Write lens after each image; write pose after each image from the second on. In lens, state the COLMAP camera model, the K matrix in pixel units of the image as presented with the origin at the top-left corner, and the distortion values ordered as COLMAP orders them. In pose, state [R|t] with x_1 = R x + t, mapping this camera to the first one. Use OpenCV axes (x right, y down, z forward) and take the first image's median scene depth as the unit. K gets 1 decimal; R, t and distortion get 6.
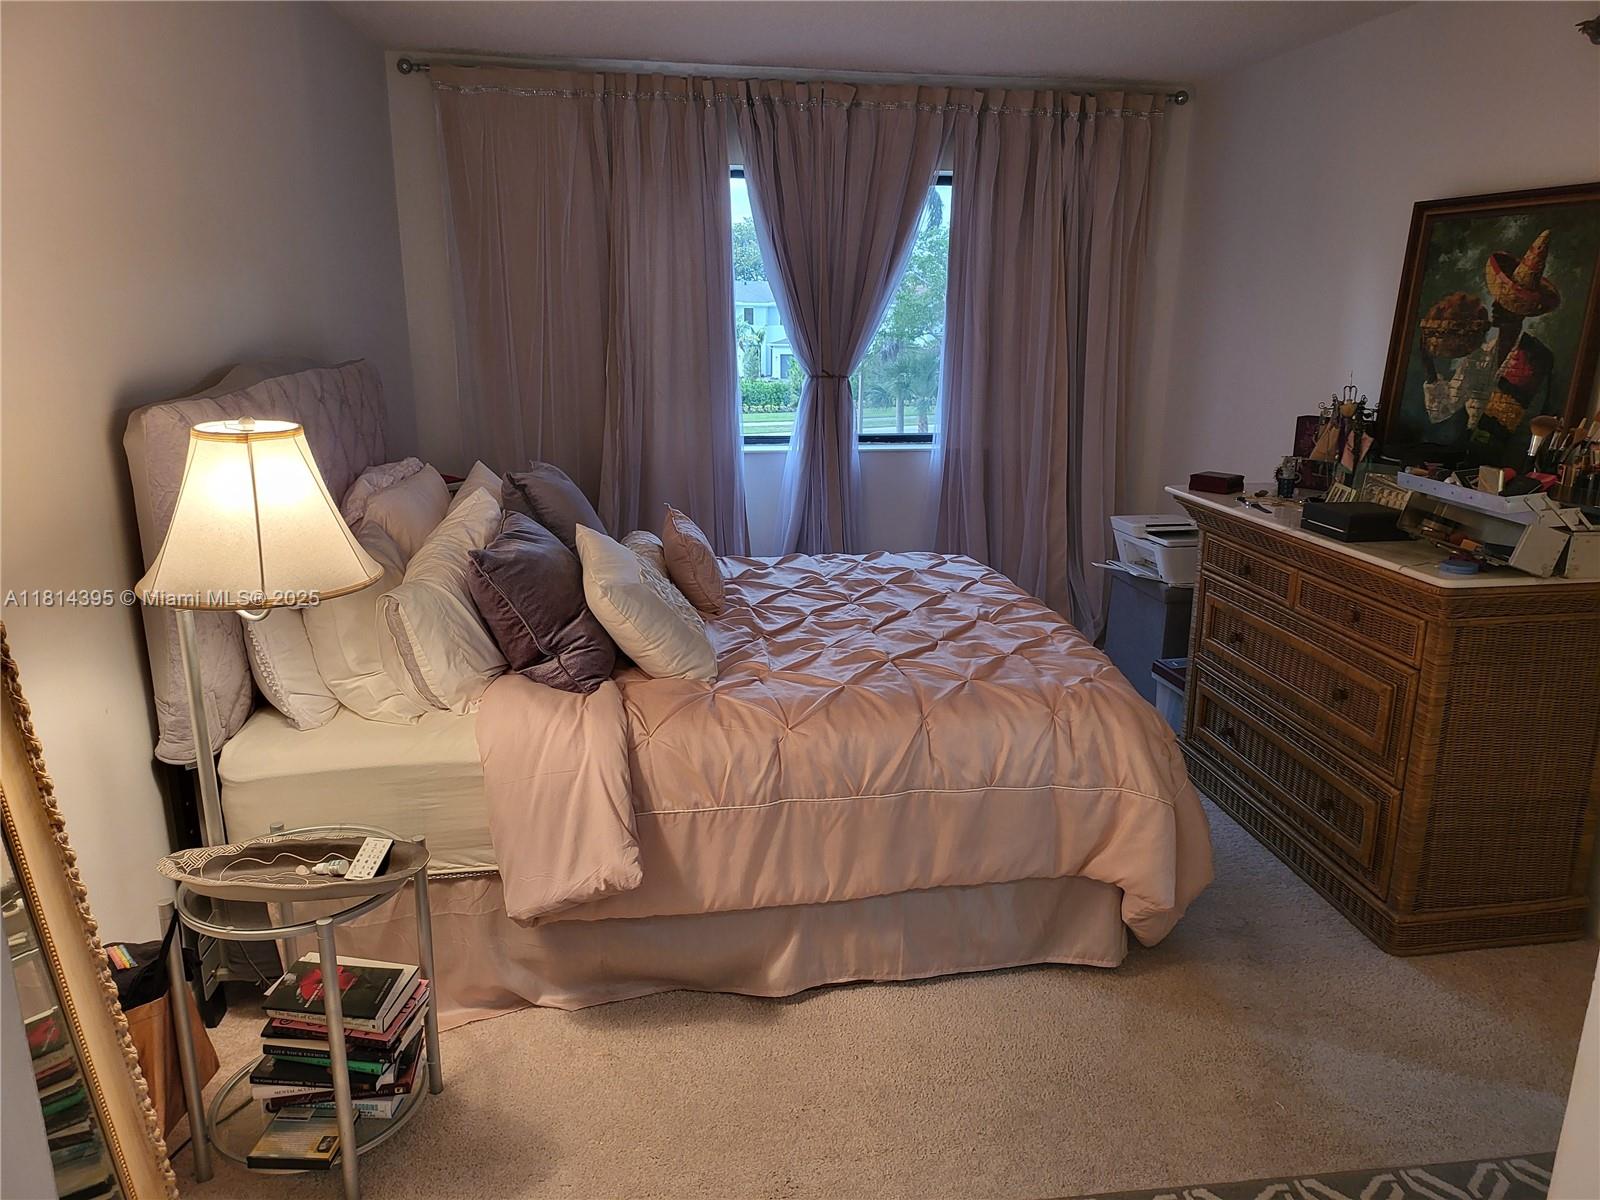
lens RADIAL K [[1133.3, 0, 798.8], [0, 1133.3, 606.9], [0, 0, 1]] dist [0.049085, -0.035277]
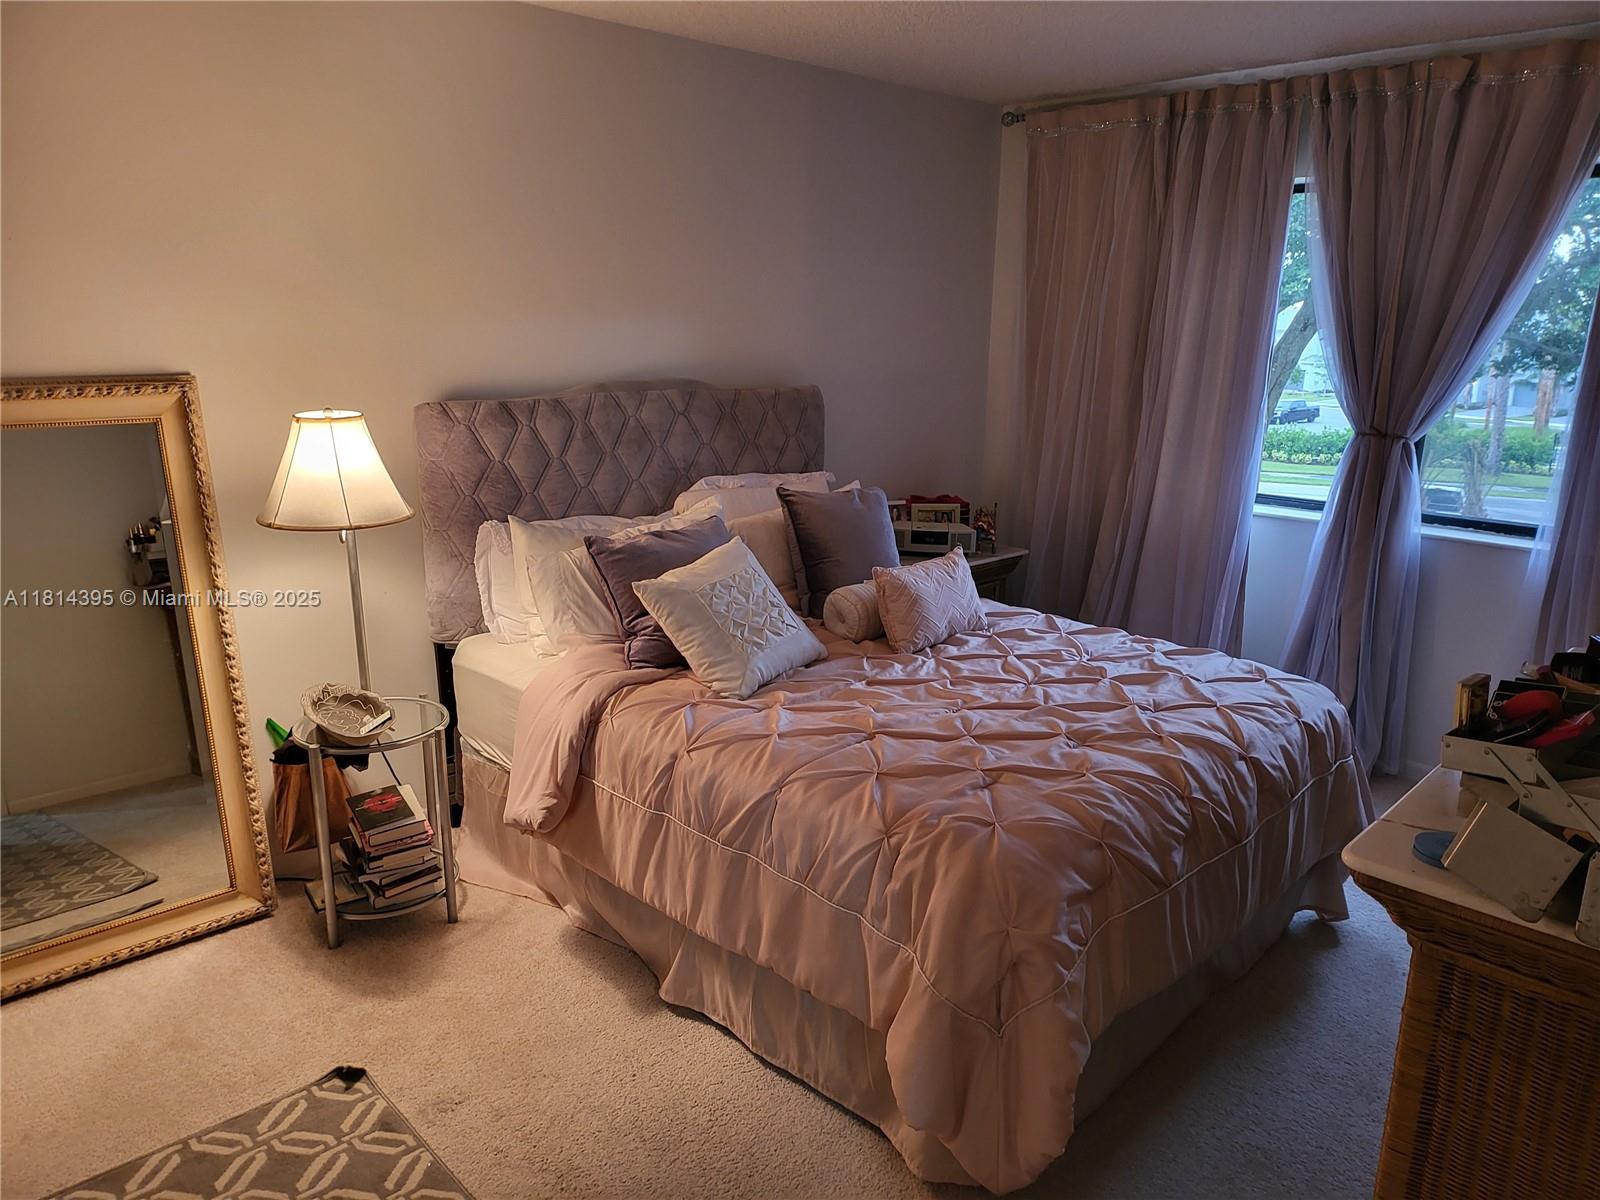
lens RADIAL K [[1133.3, 0, 796.5], [0, 1133.3, 592.3], [0, 0, 1]] dist [0.049085, -0.035277]
pose [[0.590863, 0.197492, -0.782226, 0.468597], [-0.220538, 0.972185, 0.078866, -0.077248], [0.776044, 0.125911, 0.617983, 0.234228]]
